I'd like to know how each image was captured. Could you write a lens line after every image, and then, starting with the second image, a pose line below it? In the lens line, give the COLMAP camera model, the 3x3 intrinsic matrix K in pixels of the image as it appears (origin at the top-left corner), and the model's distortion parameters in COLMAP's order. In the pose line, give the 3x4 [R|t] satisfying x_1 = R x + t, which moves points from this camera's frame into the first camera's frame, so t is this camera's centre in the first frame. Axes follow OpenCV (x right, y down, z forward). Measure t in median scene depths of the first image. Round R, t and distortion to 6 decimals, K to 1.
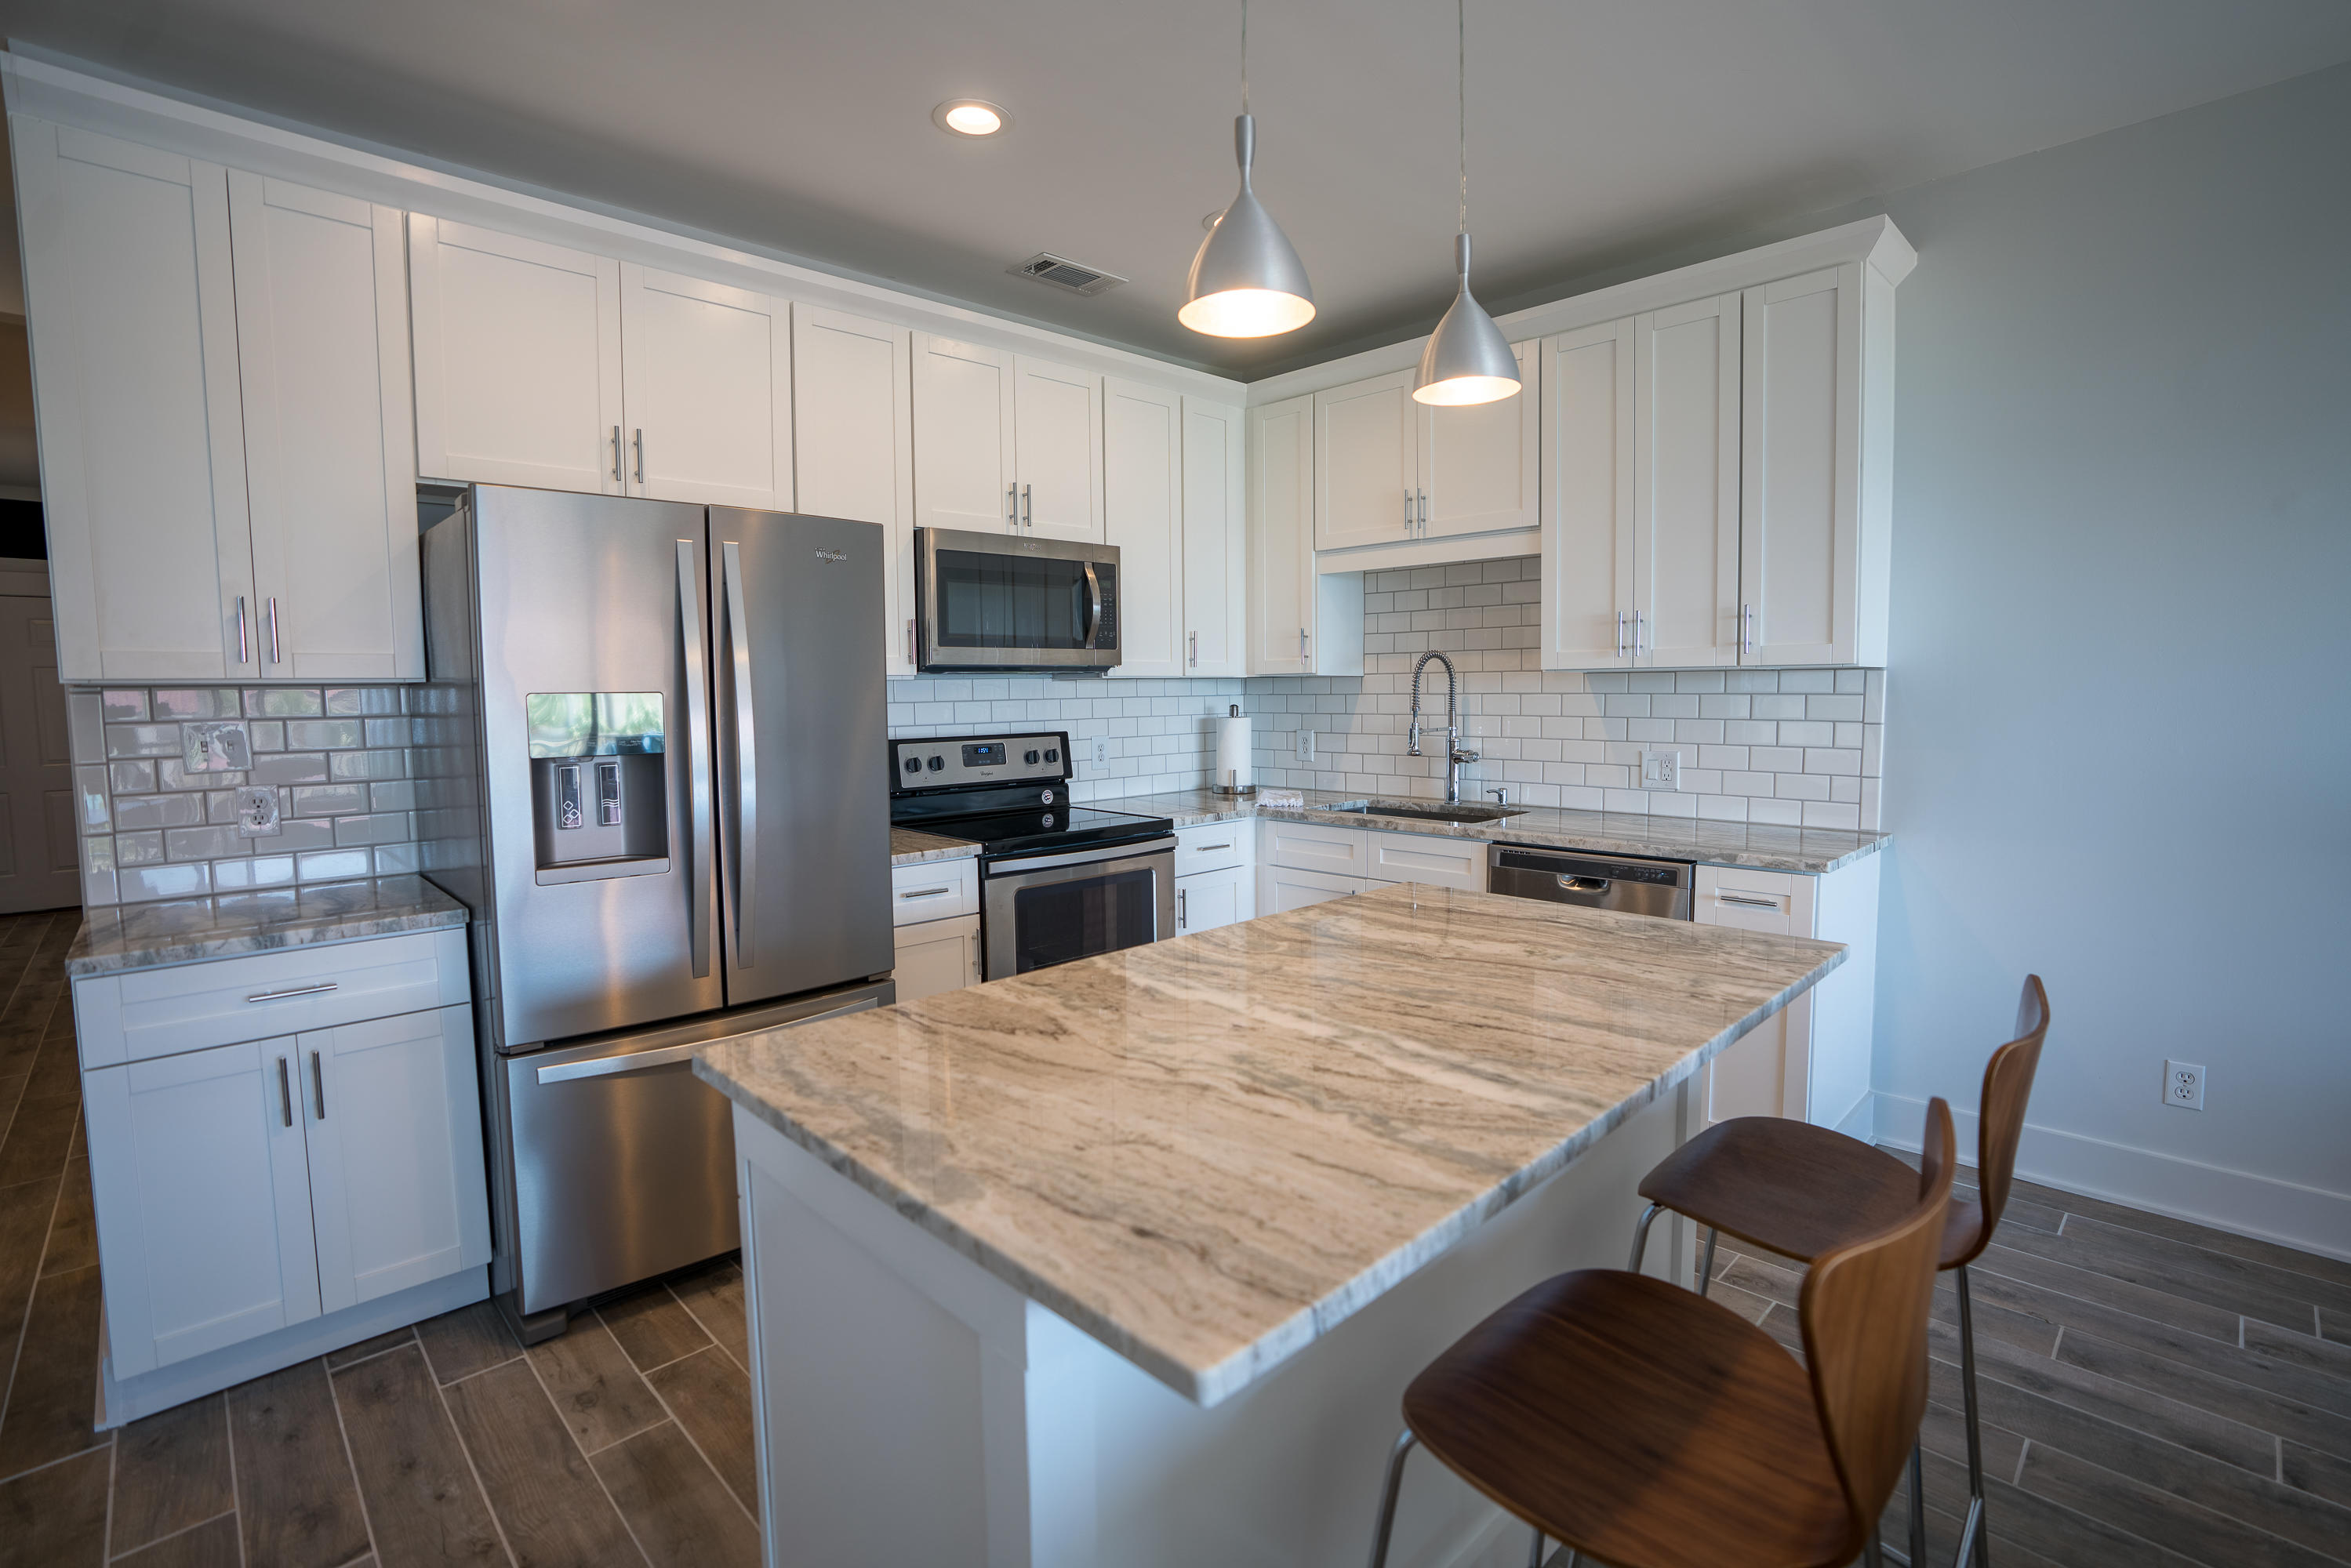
lens RADIAL K [[1090.2, 0, 1175.0], [0, 1090.2, 772.3], [0, 0, 1]] dist [-0.073300, 0.030201]
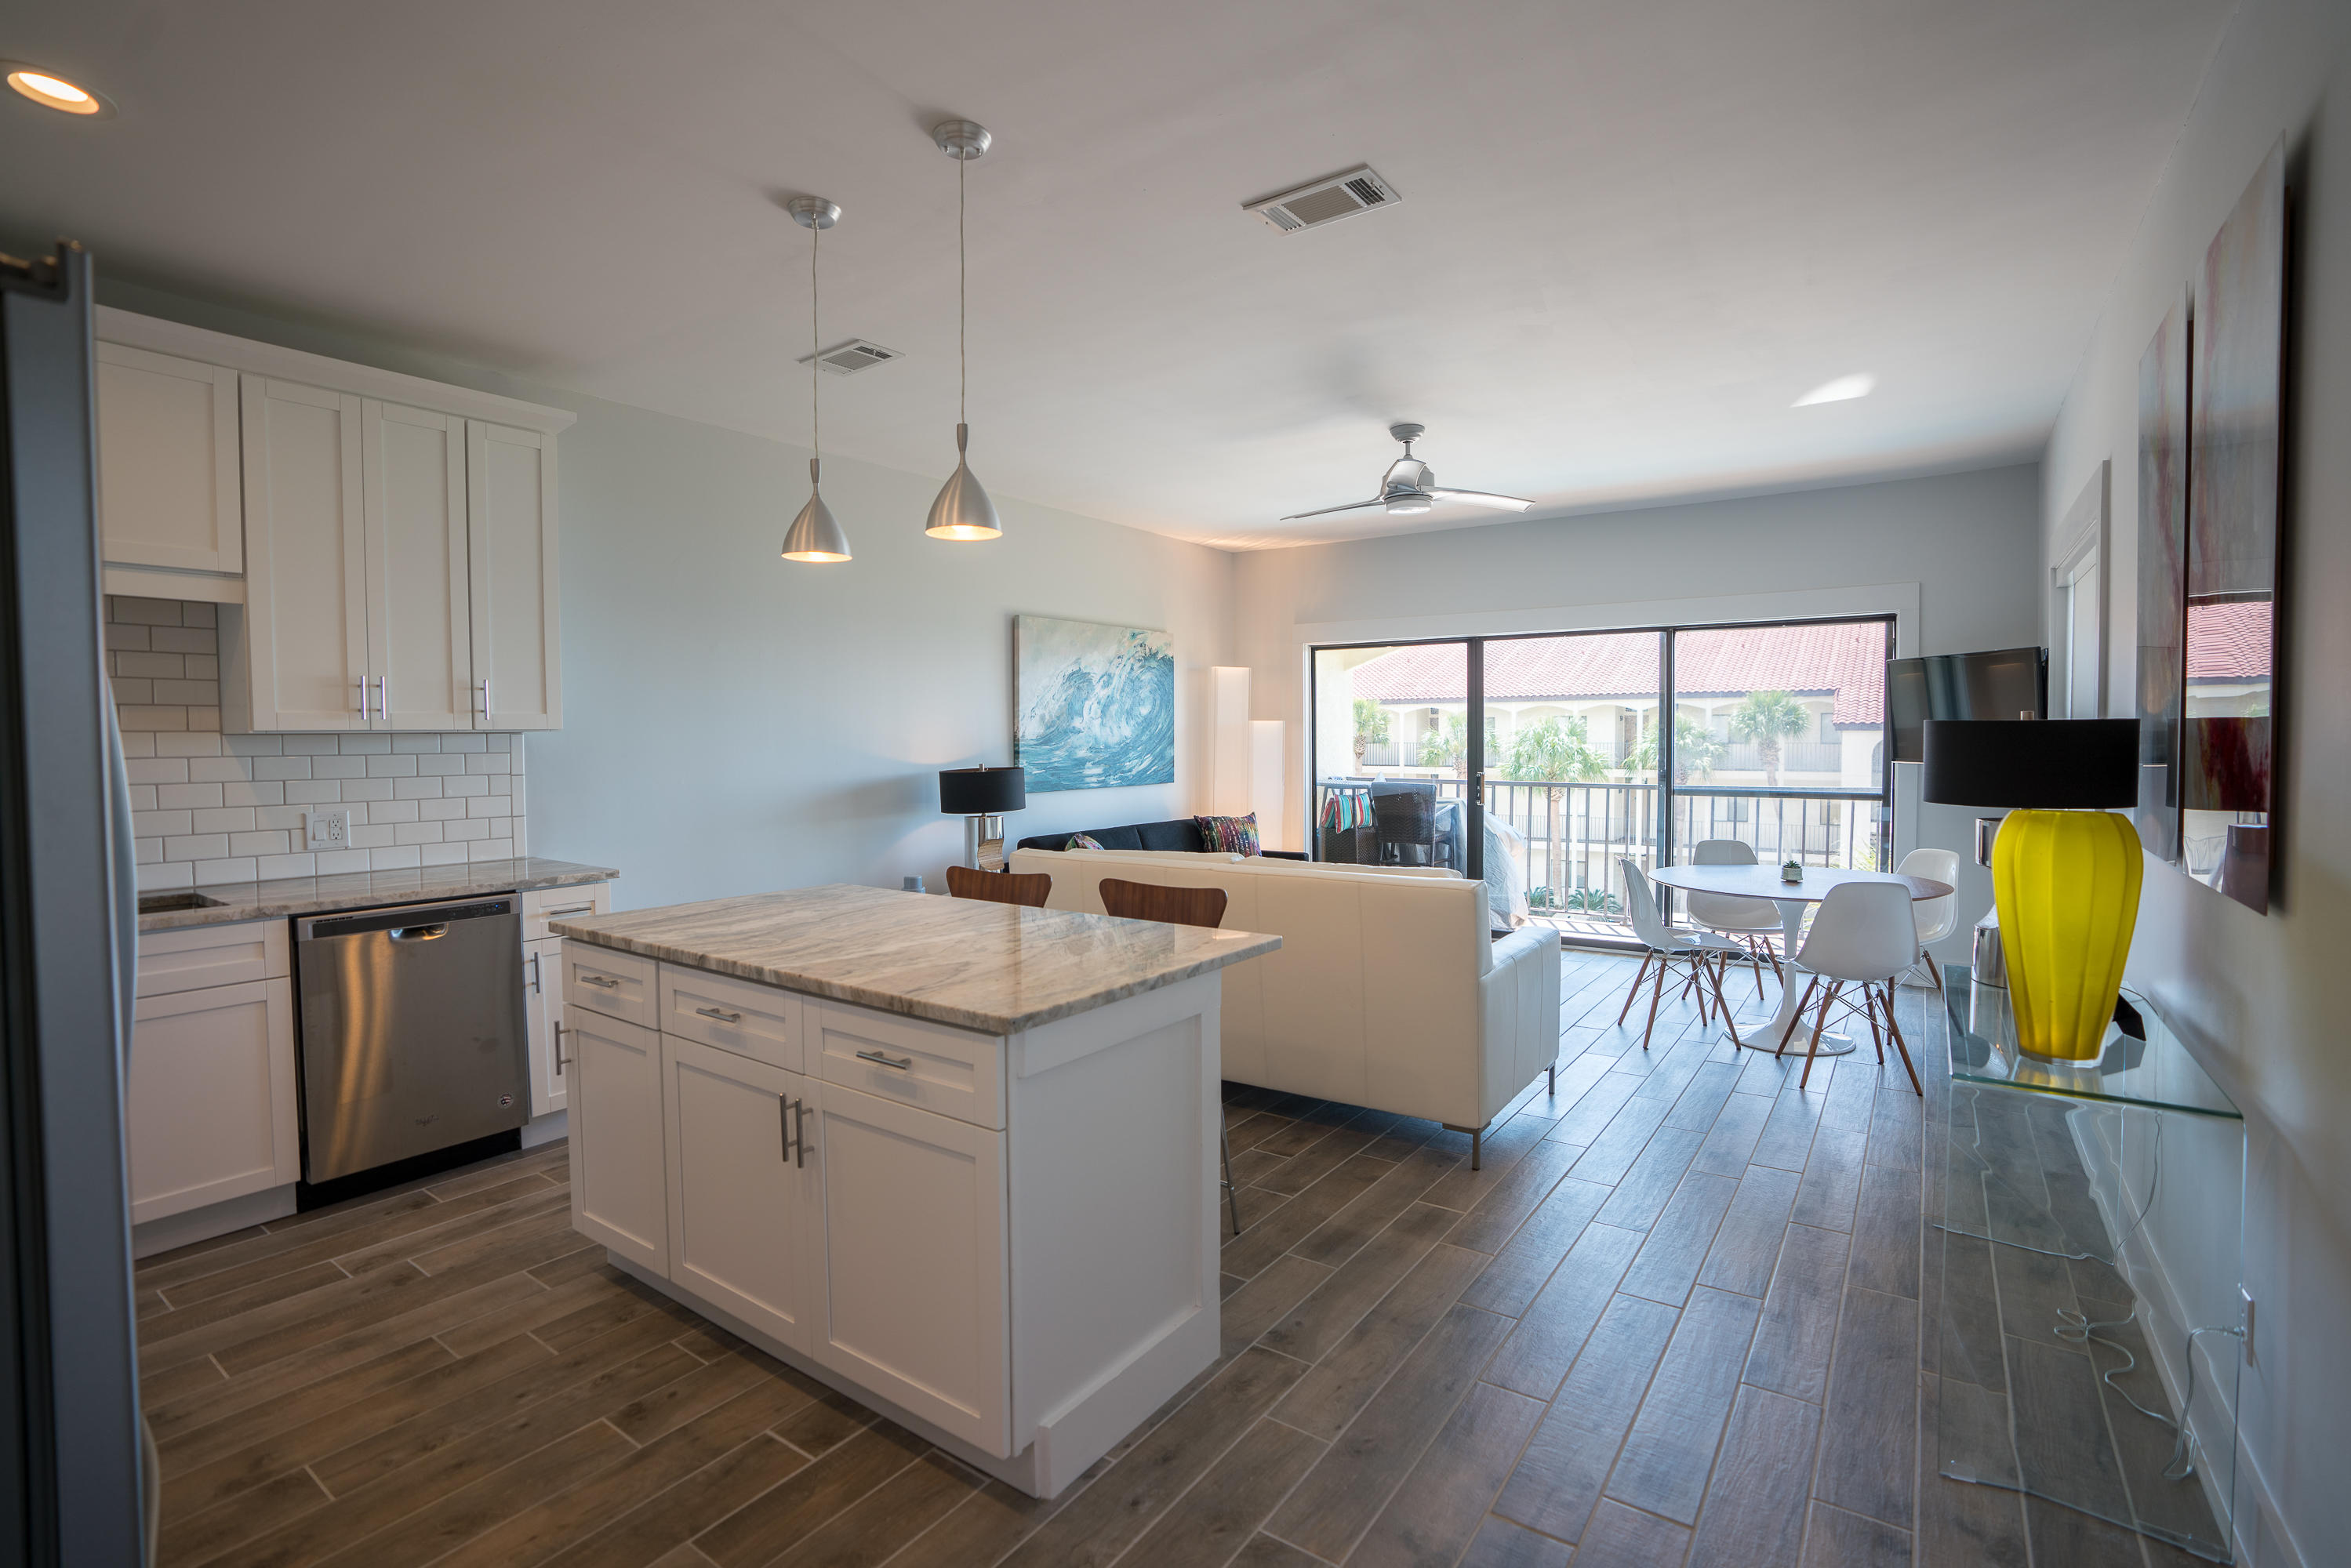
lens RADIAL K [[1081.6, 0, 1178.7], [0, 1081.6, 777.7], [0, 0, 1]] dist [-0.069423, 0.026374]
pose [[-0.188822, -0.025853, 0.981671, -0.690896], [0.084833, 0.995487, 0.042534, -0.026125], [-0.978340, 0.091310, -0.185776, 0.400292]]
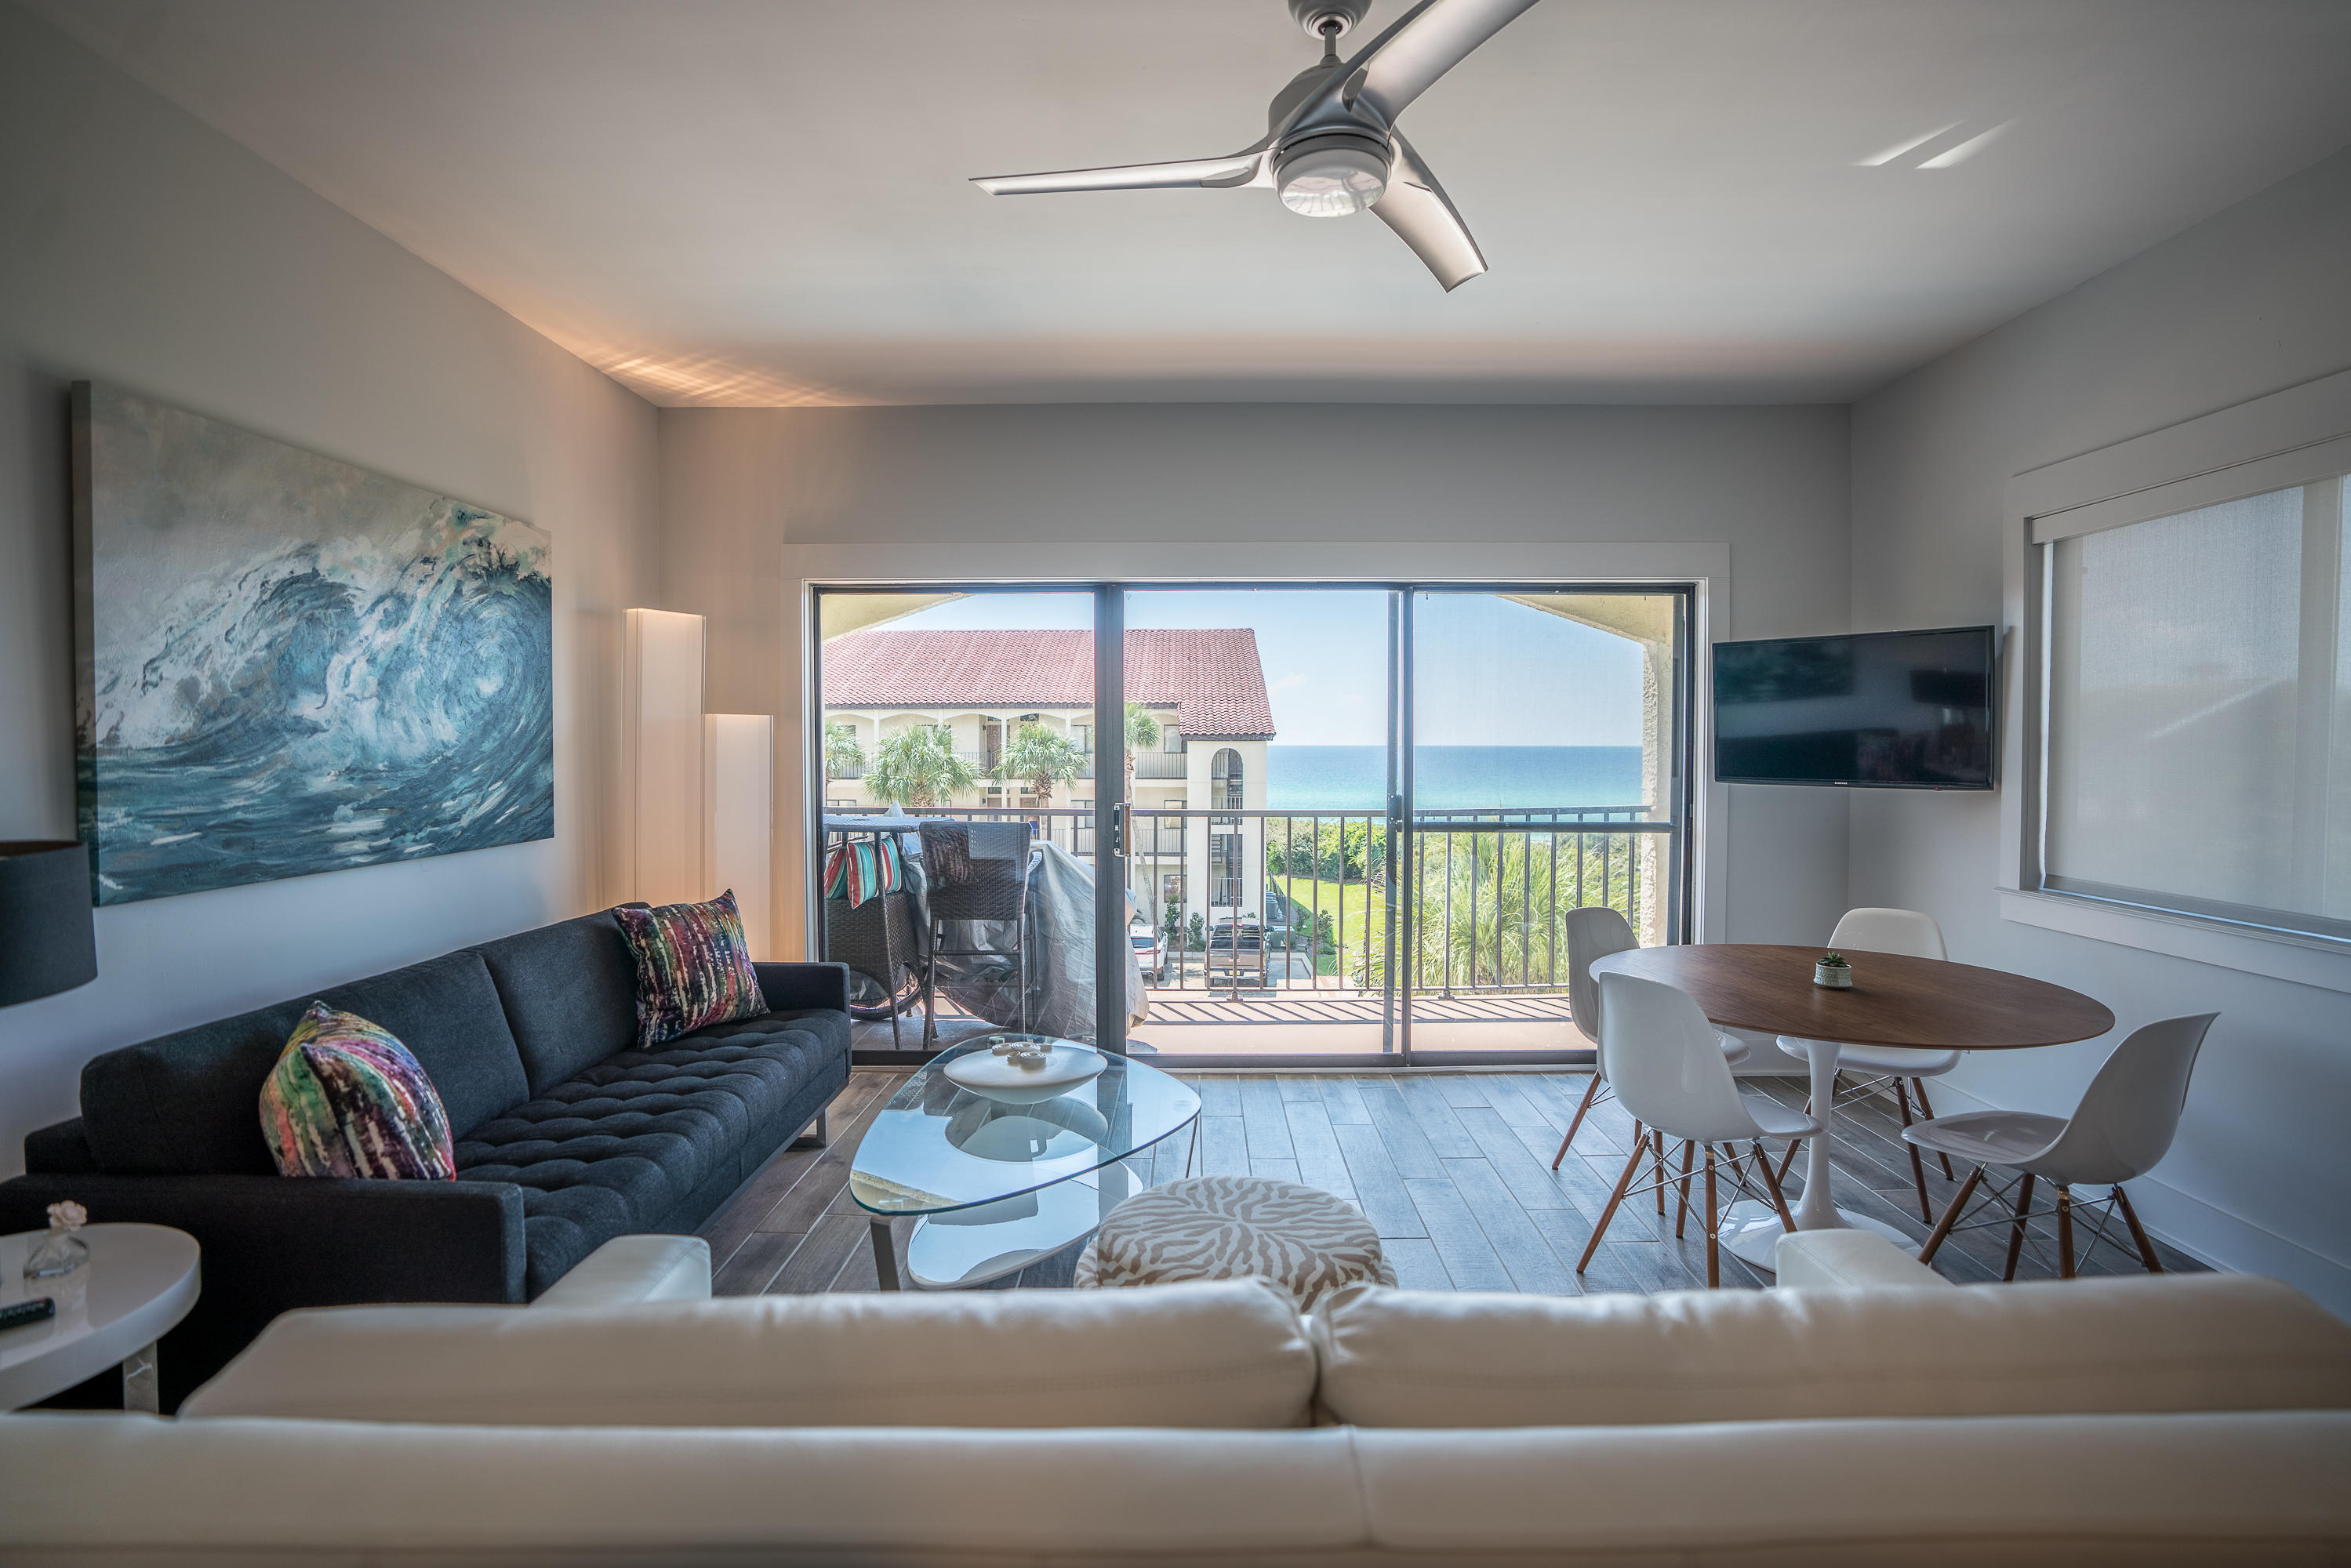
lens RADIAL K [[1081.6, 0, 1178.7], [0, 1081.6, 777.7], [0, 0, 1]] dist [-0.069423, 0.026374]
pose [[-0.711961, -0.011211, 0.702129, 0.281786], [0.062861, 0.994841, 0.079627, -0.027300], [-0.699399, 0.100828, -0.707583, 0.306375]]
